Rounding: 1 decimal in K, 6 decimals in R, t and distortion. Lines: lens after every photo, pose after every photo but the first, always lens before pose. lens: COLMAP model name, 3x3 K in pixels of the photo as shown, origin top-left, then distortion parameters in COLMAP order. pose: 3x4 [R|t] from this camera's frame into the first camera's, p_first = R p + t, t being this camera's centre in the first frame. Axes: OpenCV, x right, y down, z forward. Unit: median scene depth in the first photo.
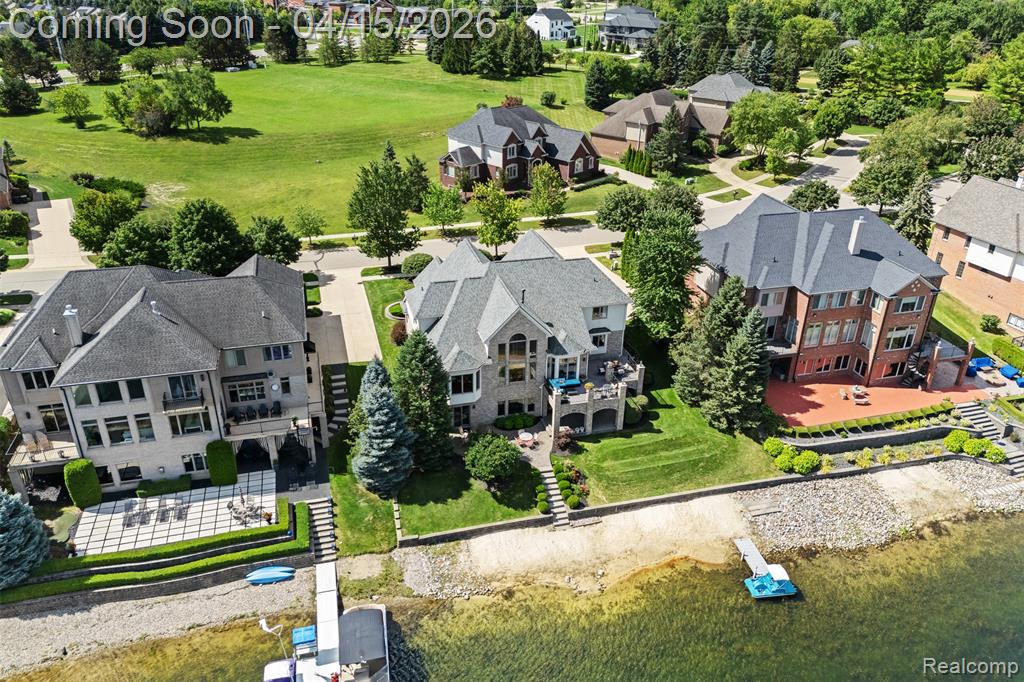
lens RADIAL K [[755.4, 0, 509.9], [0, 755.4, 339.4], [0, 0, 1]] dist [0.022720, -0.011140]
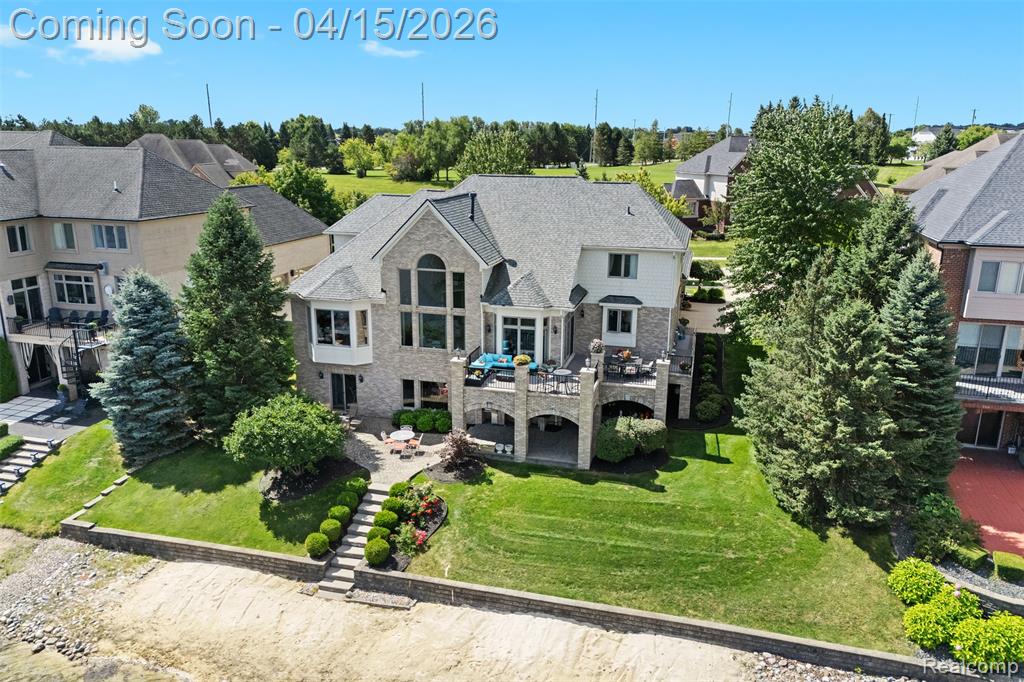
lens RADIAL K [[755.4, 0, 514.3], [0, 755.4, 342.2], [0, 0, 1]] dist [0.022720, -0.011140]
pose [[0.869613, 0.120978, -0.478683, 0.344459], [-0.219507, 0.963163, -0.155353, 0.130172], [0.442255, 0.240171, 0.864134, 0.542329]]
